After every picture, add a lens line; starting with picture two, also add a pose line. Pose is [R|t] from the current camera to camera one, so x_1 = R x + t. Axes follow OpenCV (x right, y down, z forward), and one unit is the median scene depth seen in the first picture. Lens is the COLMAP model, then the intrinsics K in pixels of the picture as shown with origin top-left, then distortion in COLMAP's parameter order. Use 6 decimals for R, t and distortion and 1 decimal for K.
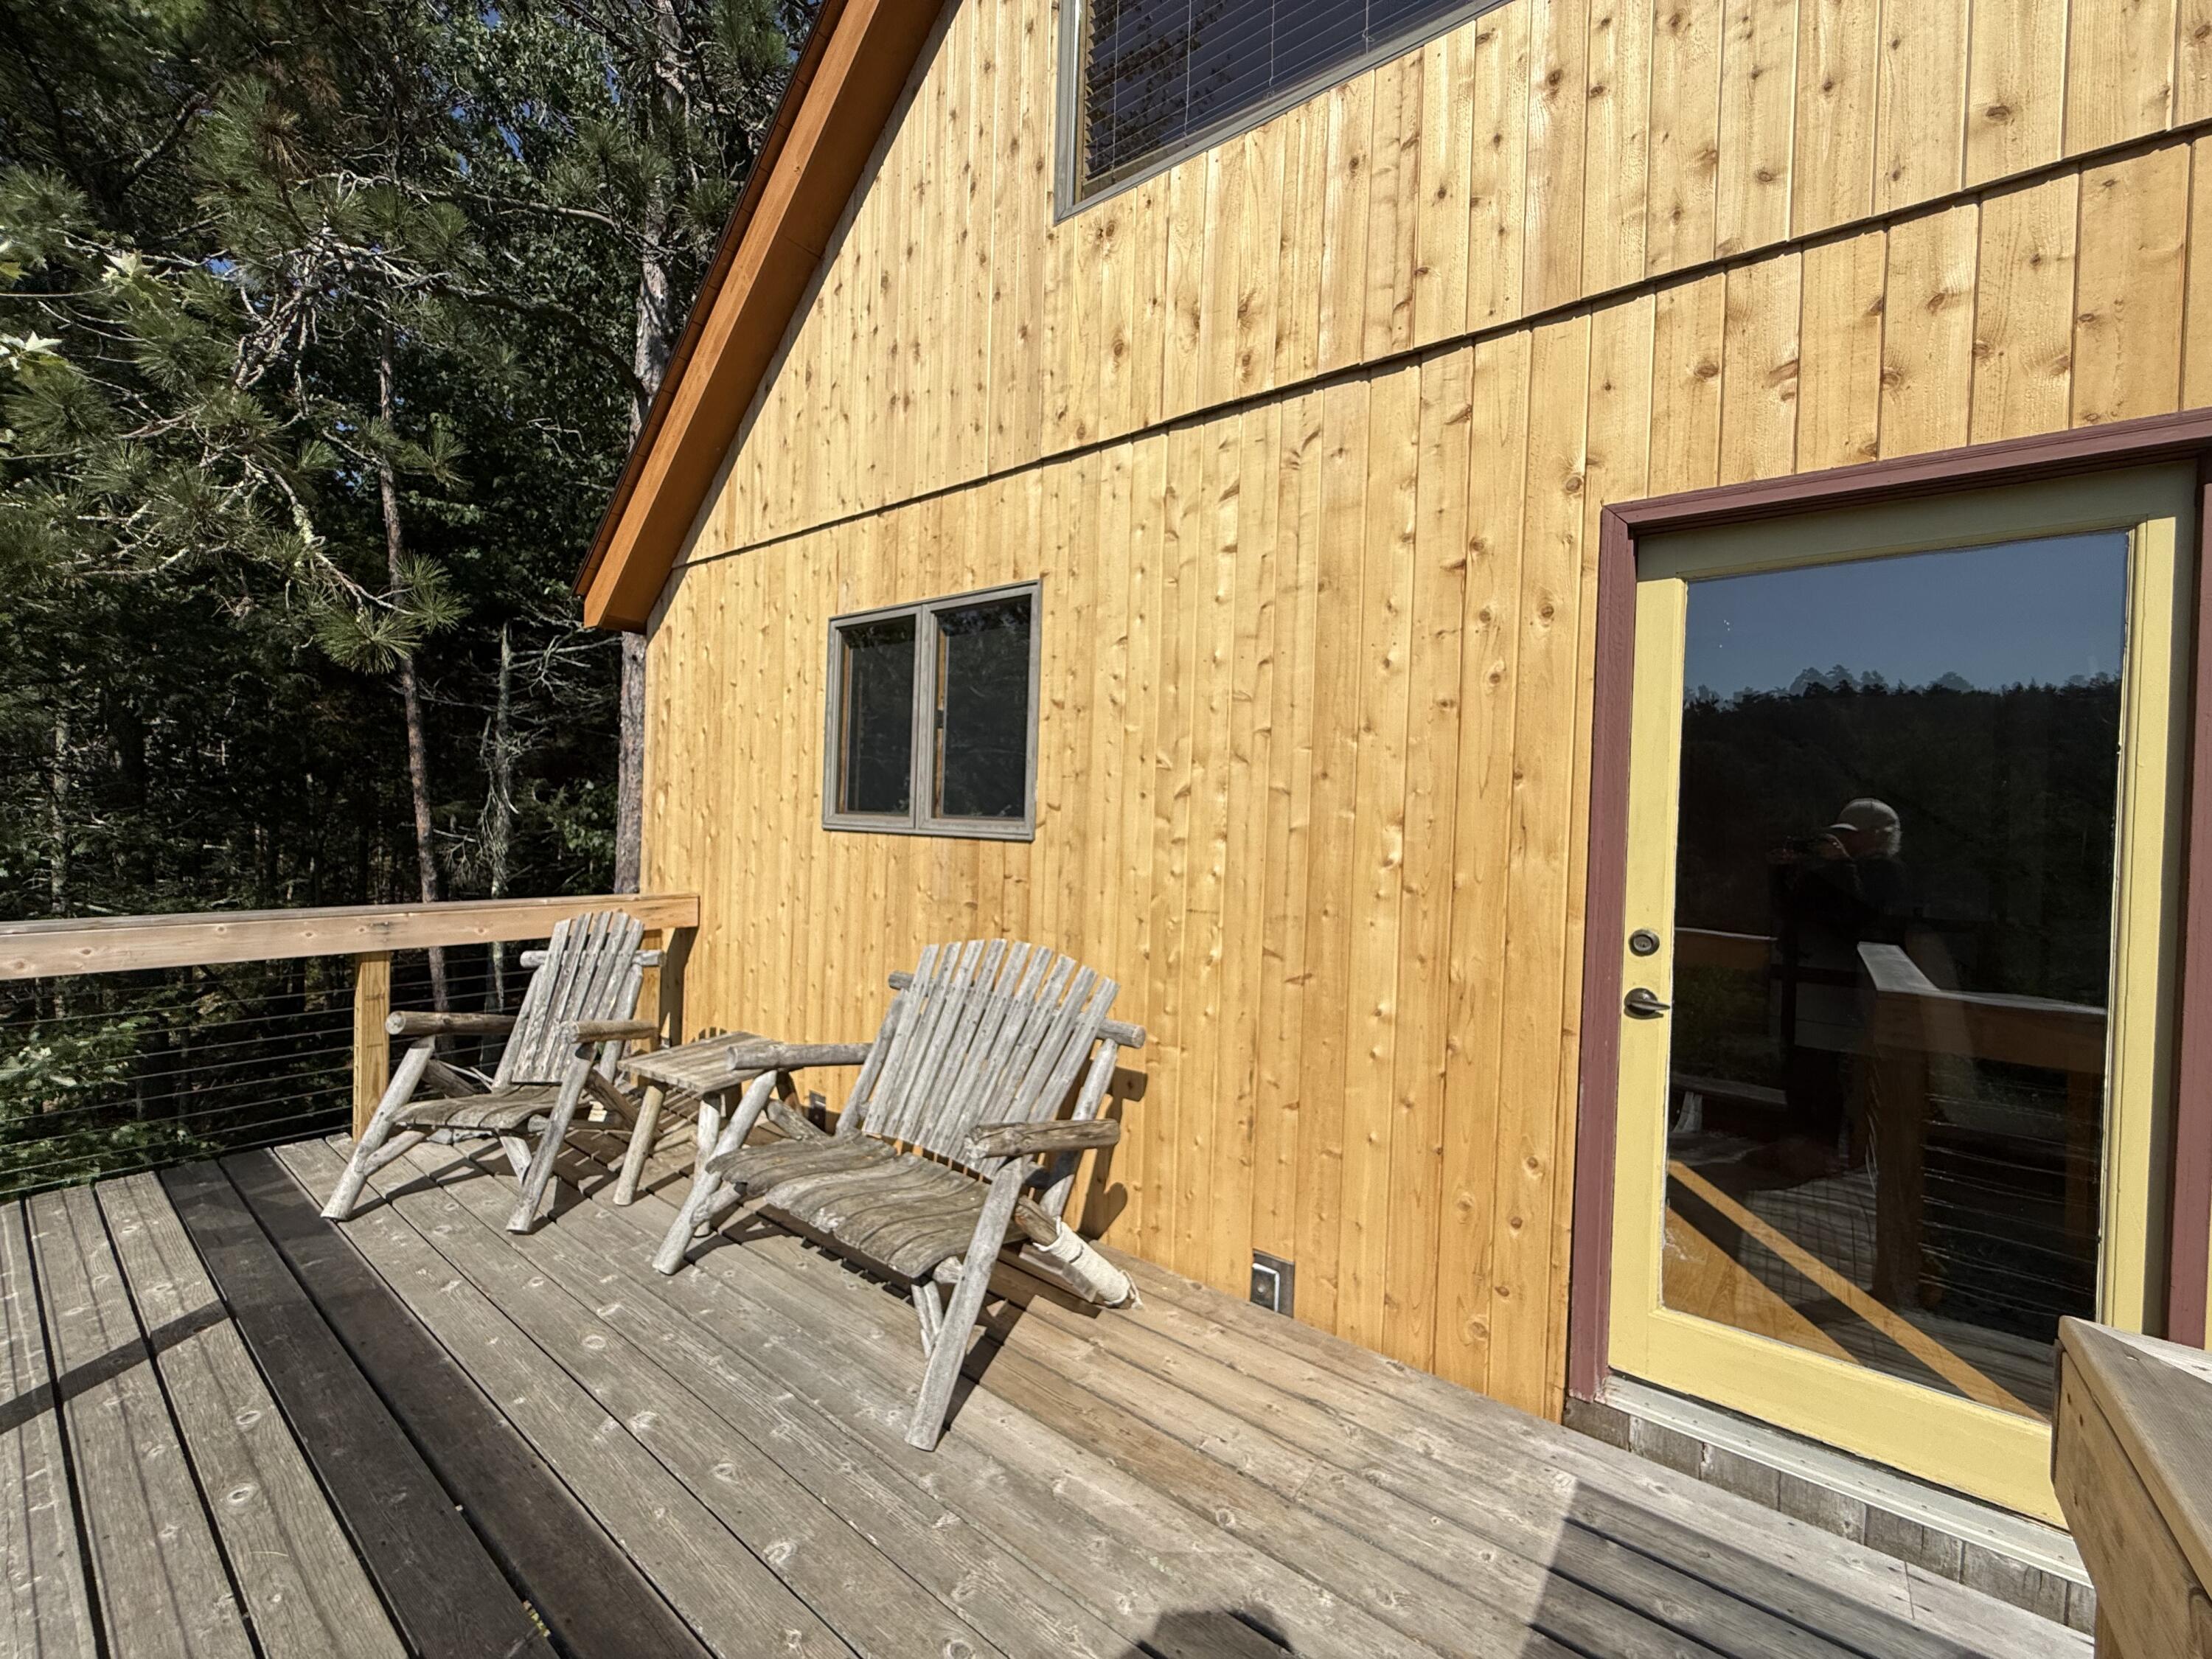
lens RADIAL K [[884.9, 0, 1094.9], [0, 884.9, 832.6], [0, 0, 1]] dist [-0.001775, 0.001123]
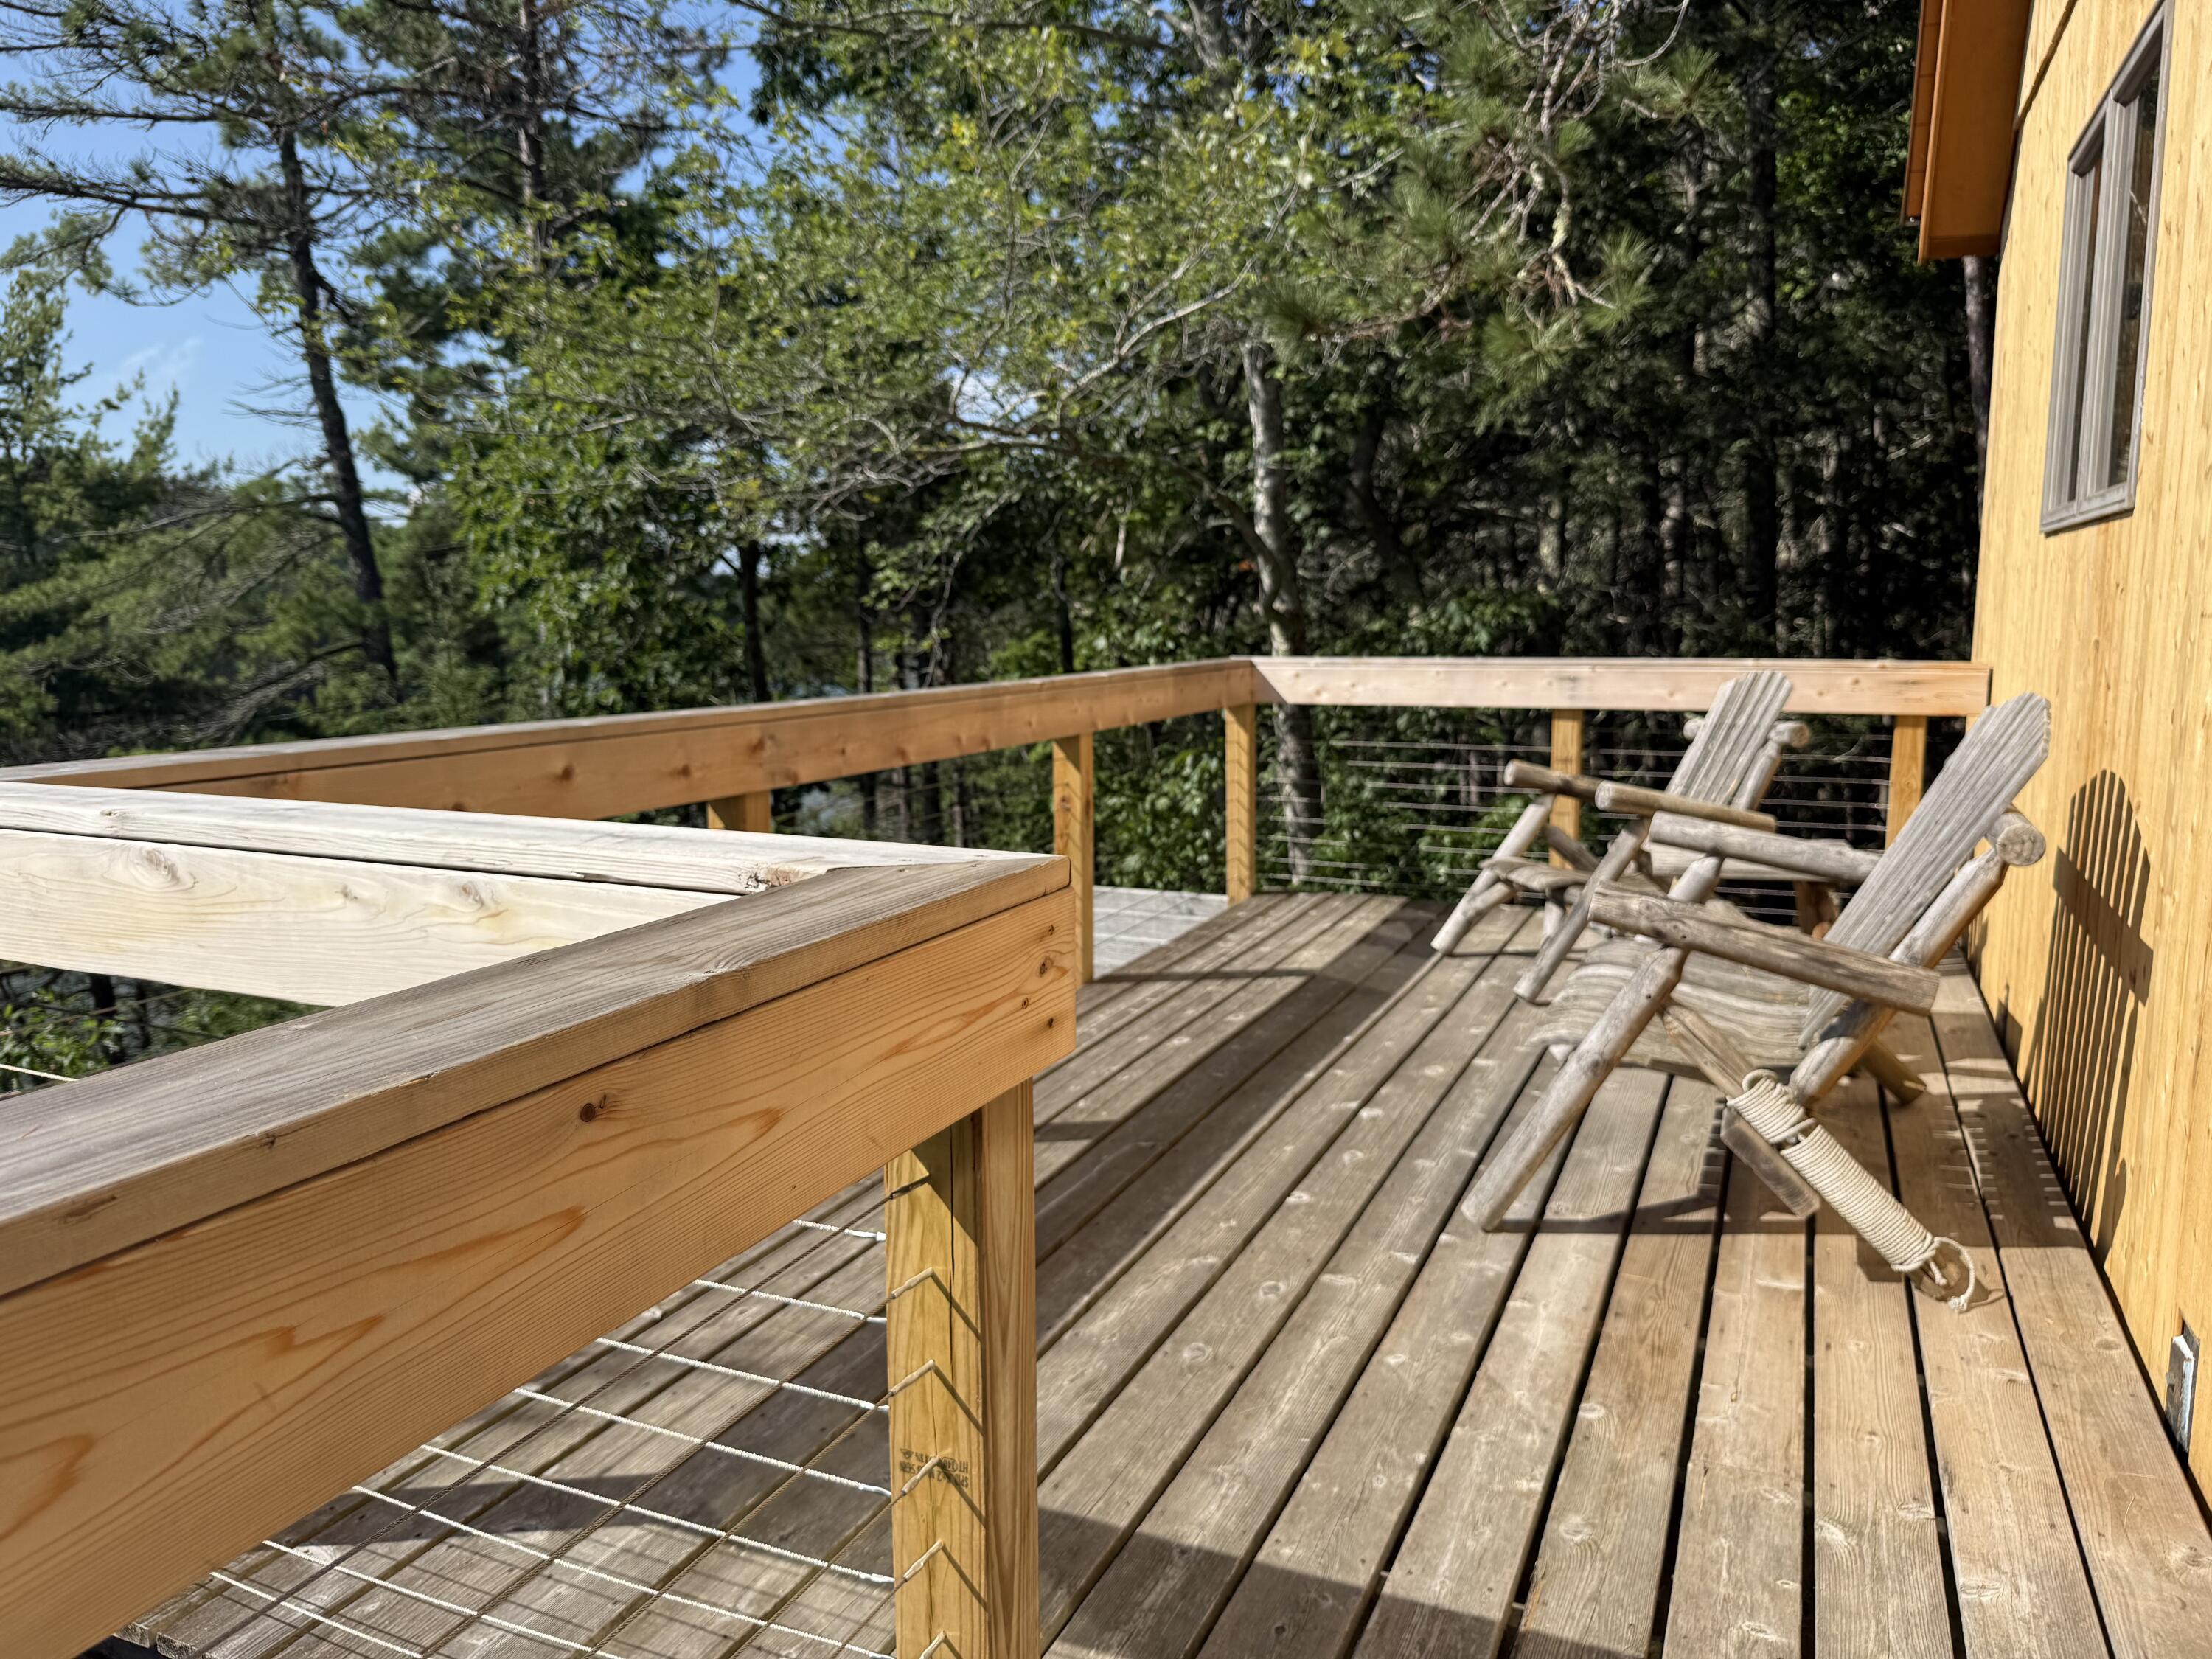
lens RADIAL K [[1559.5, 0, 1120.5], [0, 1559.5, 828.0], [0, 0, 1]] dist [0.032734, -0.045700]
pose [[0.243600, 0.102865, -0.964405, 0.813646], [-0.003521, 0.994447, 0.105180, 0.115866], [0.969869, -0.022226, 0.242609, 0.223622]]
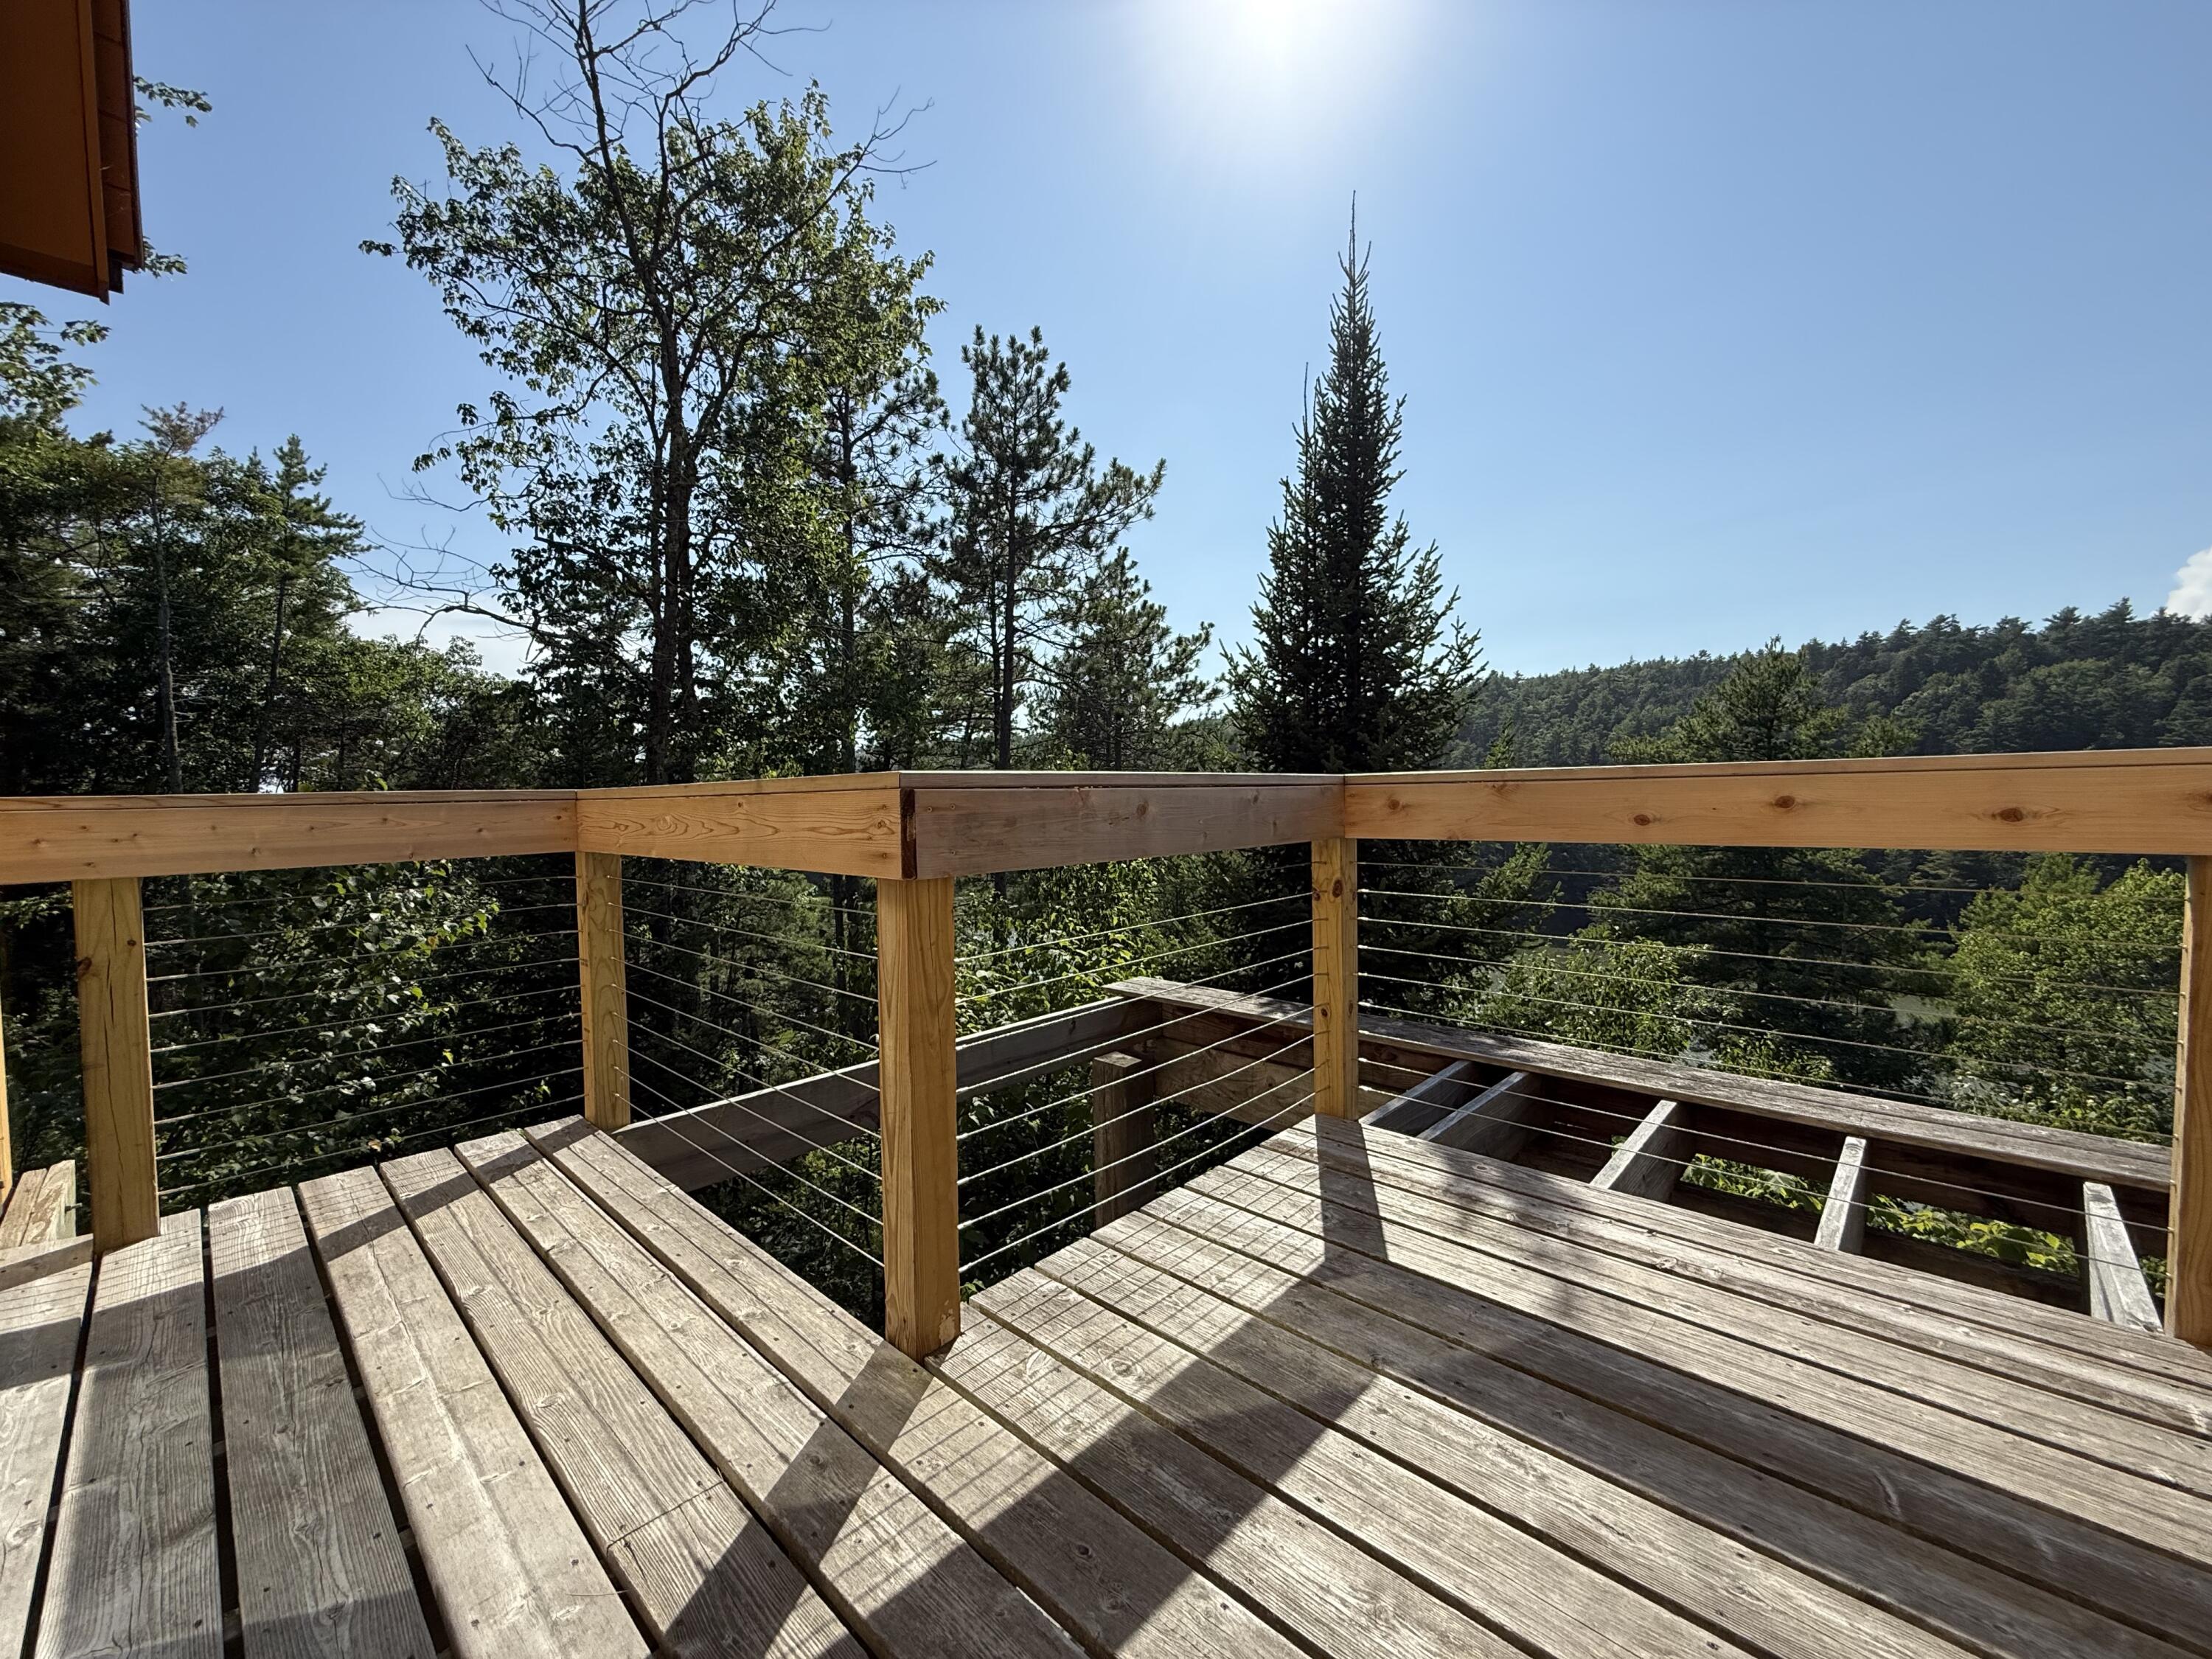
lens RADIAL K [[884.9, 0, 1096.0], [0, 884.9, 827.1], [0, 0, 1]] dist [-0.001775, 0.001123]
pose [[-0.993872, -0.017017, 0.109221, 0.190029], [-0.011788, 0.998761, 0.048342, 0.179881], [-0.109908, 0.046758, -0.992841, 0.811785]]
